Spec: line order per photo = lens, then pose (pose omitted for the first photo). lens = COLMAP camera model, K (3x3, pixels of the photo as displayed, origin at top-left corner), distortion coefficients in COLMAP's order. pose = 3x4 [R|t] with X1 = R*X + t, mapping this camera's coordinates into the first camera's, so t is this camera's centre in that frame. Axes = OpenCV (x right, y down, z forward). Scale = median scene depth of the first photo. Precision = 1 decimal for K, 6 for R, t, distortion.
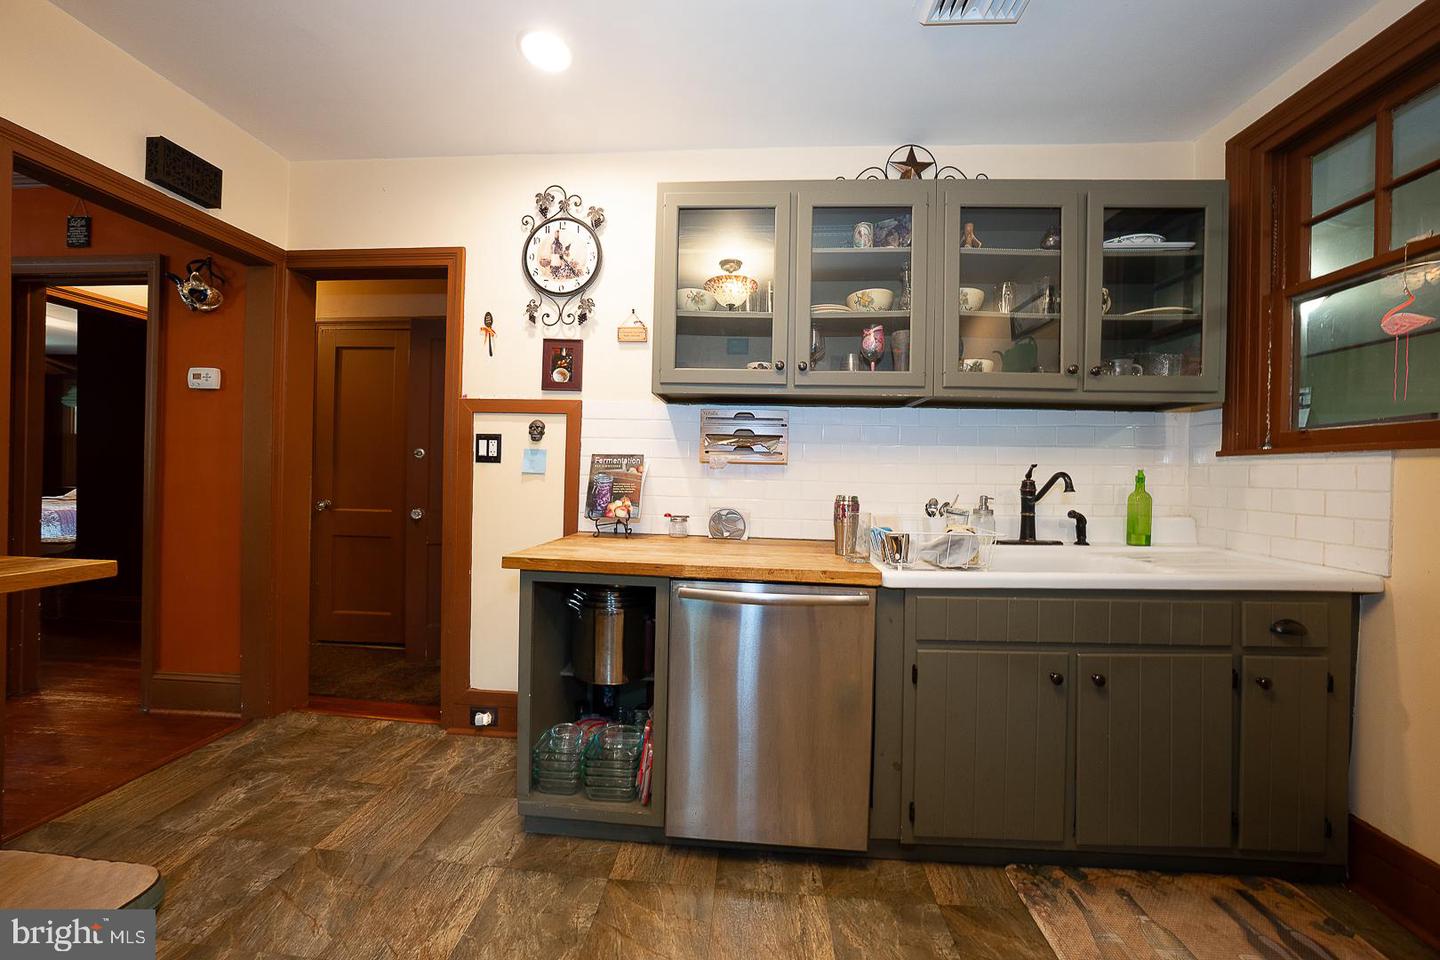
lens RADIAL K [[497.1, 0, 721.0], [0, 497.1, 474.5], [0, 0, 1]] dist [-0.033983, 0.008802]
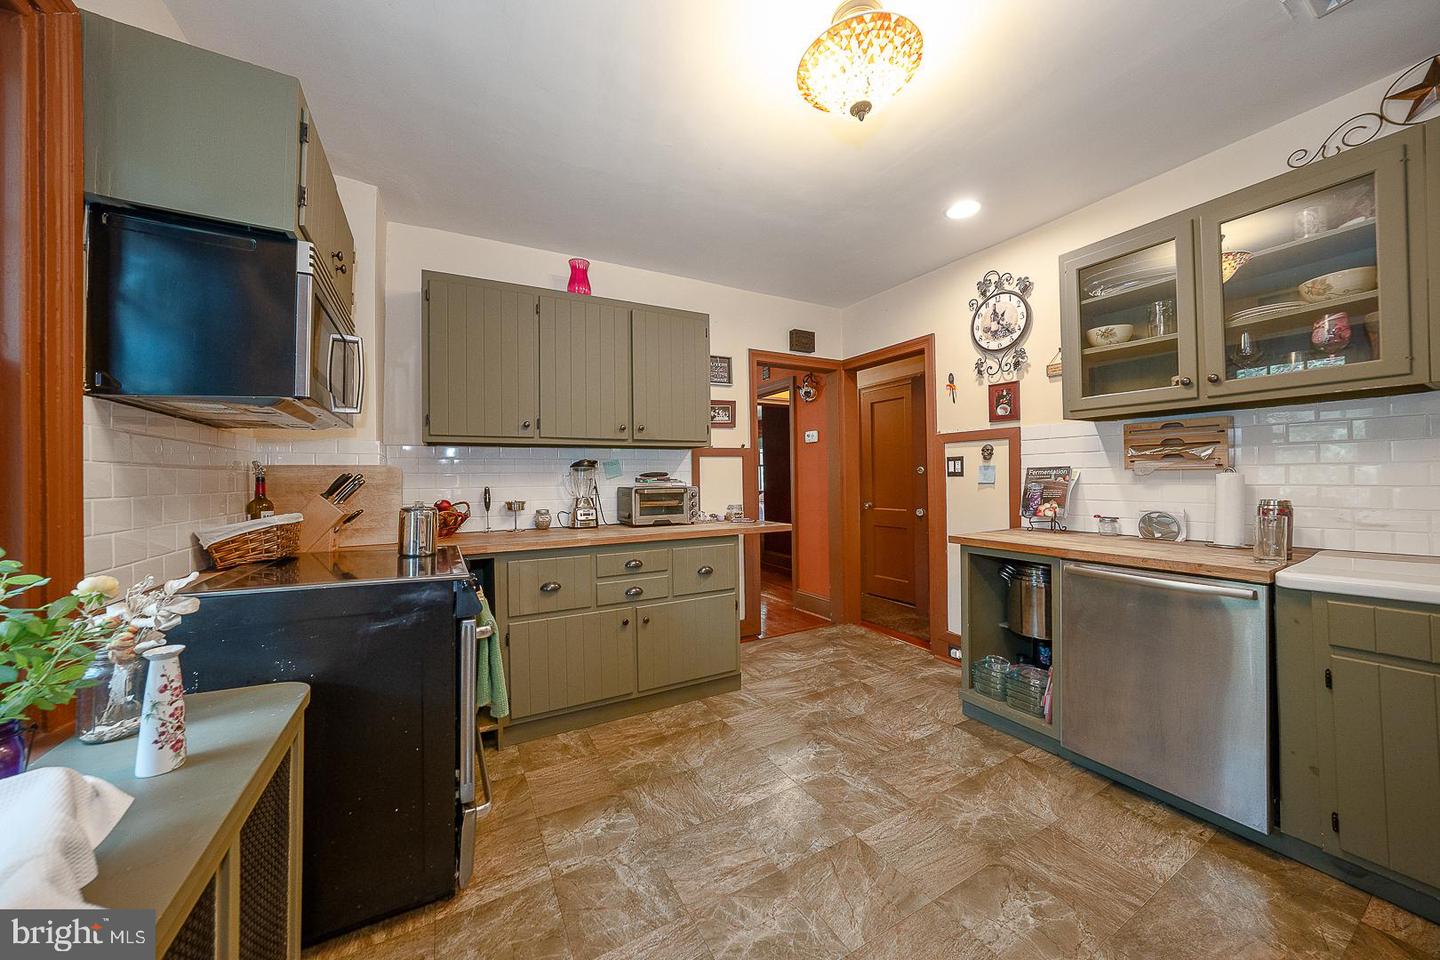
lens RADIAL K [[497.1, 0, 721.0], [0, 497.1, 474.5], [0, 0, 1]] dist [-0.033983, 0.008802]
pose [[0.548594, -0.036258, -0.835302, 0.368468], [0.025614, 0.999319, -0.026556, -0.009438], [0.835697, -0.006827, 0.549149, -0.378776]]
